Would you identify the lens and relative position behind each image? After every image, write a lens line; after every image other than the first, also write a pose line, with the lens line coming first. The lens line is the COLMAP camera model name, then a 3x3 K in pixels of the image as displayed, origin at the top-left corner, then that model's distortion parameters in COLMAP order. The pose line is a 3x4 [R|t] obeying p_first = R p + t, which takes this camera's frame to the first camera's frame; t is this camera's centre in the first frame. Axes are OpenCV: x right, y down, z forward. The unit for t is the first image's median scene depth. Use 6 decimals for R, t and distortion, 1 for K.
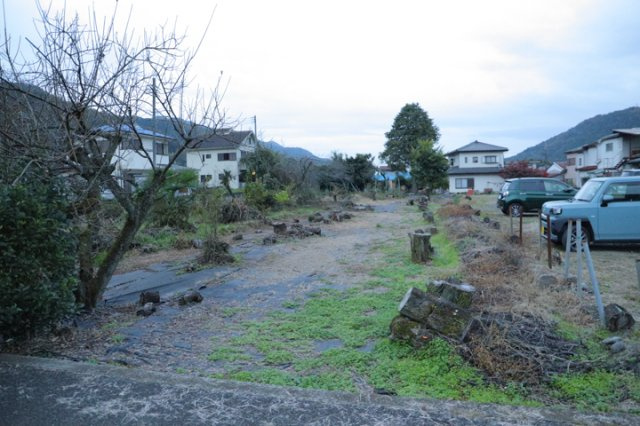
lens RADIAL K [[438.6, 0, 321.9], [0, 438.6, 211.2], [0, 0, 1]] dist [-0.130590, 0.094415]
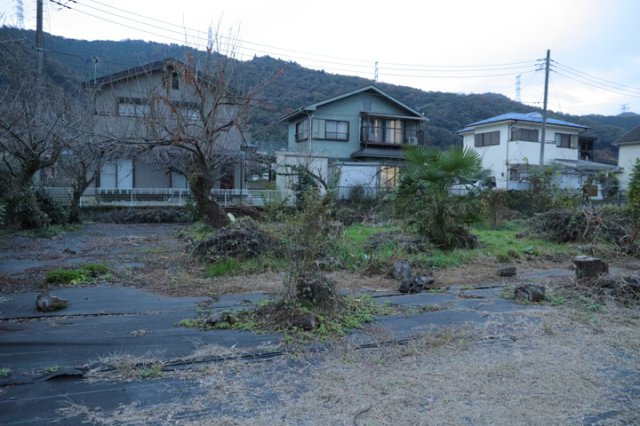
lens RADIAL K [[438.6, 0, 322.8], [0, 438.6, 212.8], [0, 0, 1]] dist [-0.130590, 0.094415]
pose [[0.559362, 0.085943, -0.824456, 0.166398], [-0.086671, 0.995223, 0.044941, -0.025043], [0.824380, 0.046319, 0.564139, 0.789241]]
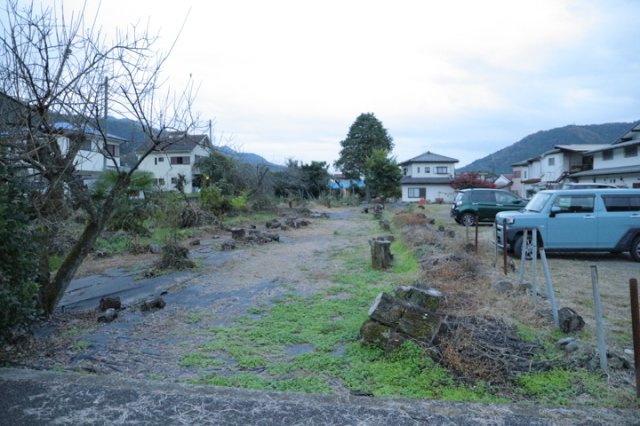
lens RADIAL K [[438.6, 0, 322.2], [0, 438.6, 212.0], [0, 0, 1]] dist [-0.130590, 0.094415]
pose [[0.993961, 0.017877, 0.108264, -0.022791], [-0.016351, 0.999754, -0.014968, 0.001163], [-0.108505, 0.013107, 0.994009, -0.006227]]
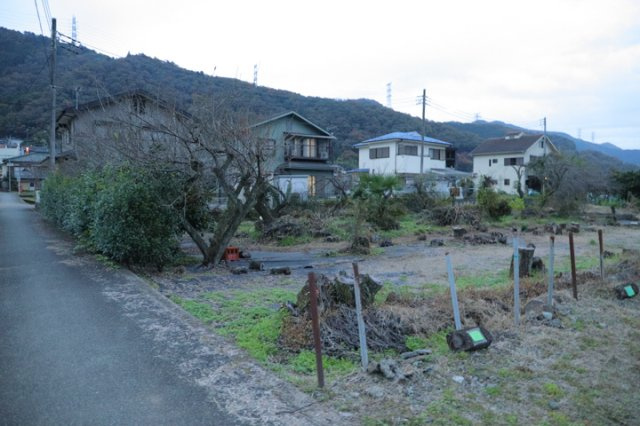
lens RADIAL K [[438.6, 0, 322.1], [0, 438.6, 212.7], [0, 0, 1]] dist [-0.130590, 0.094415]
pose [[0.761502, 0.062508, -0.645142, 0.478347], [-0.066074, 0.997640, 0.018670, -0.010232], [0.644786, 0.028410, 0.763835, 0.019405]]
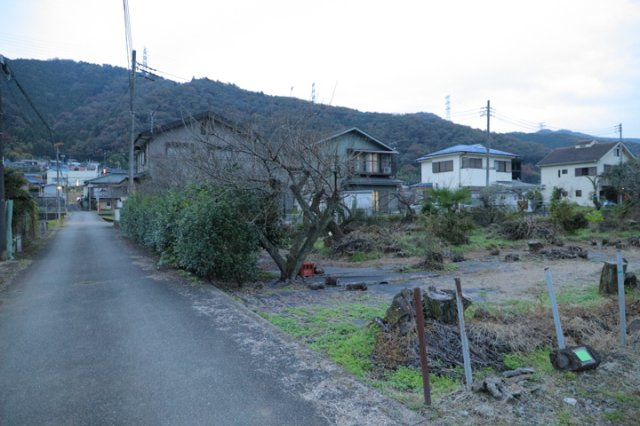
lens RADIAL K [[438.6, 0, 322.8], [0, 438.6, 210.8], [0, 0, 1]] dist [-0.130590, 0.094415]
pose [[0.669040, 0.026317, -0.742760, 0.455041], [-0.053721, 0.998471, -0.013012, -0.008487], [0.741282, 0.048607, 0.669431, -0.008425]]
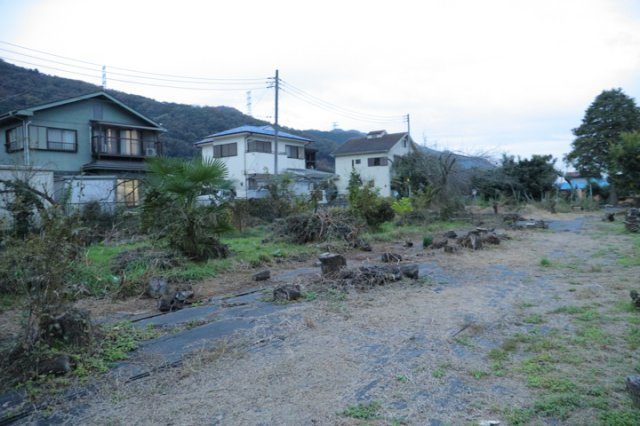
lens RADIAL K [[438.6, 0, 324.8], [0, 438.6, 213.1], [0, 0, 1]] dist [-0.130590, 0.094415]
pose [[0.925611, 0.017614, -0.378067, 0.142617], [-0.024819, 0.999591, -0.014194, -0.023169], [0.377662, 0.022521, 0.925670, 0.782720]]
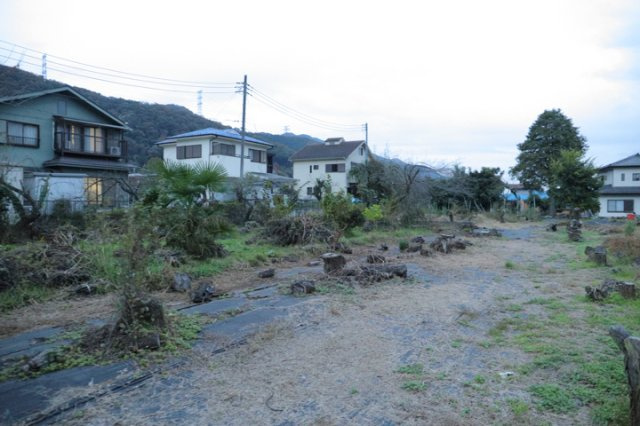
lens RADIAL K [[438.6, 0, 324.5], [0, 438.6, 214.1], [0, 0, 1]] dist [-0.130590, 0.094415]
pose [[0.962552, 0.039831, -0.268155, 0.073141], [-0.048566, 0.998481, -0.026015, -0.018356], [0.266712, 0.038064, 0.963024, 0.651835]]
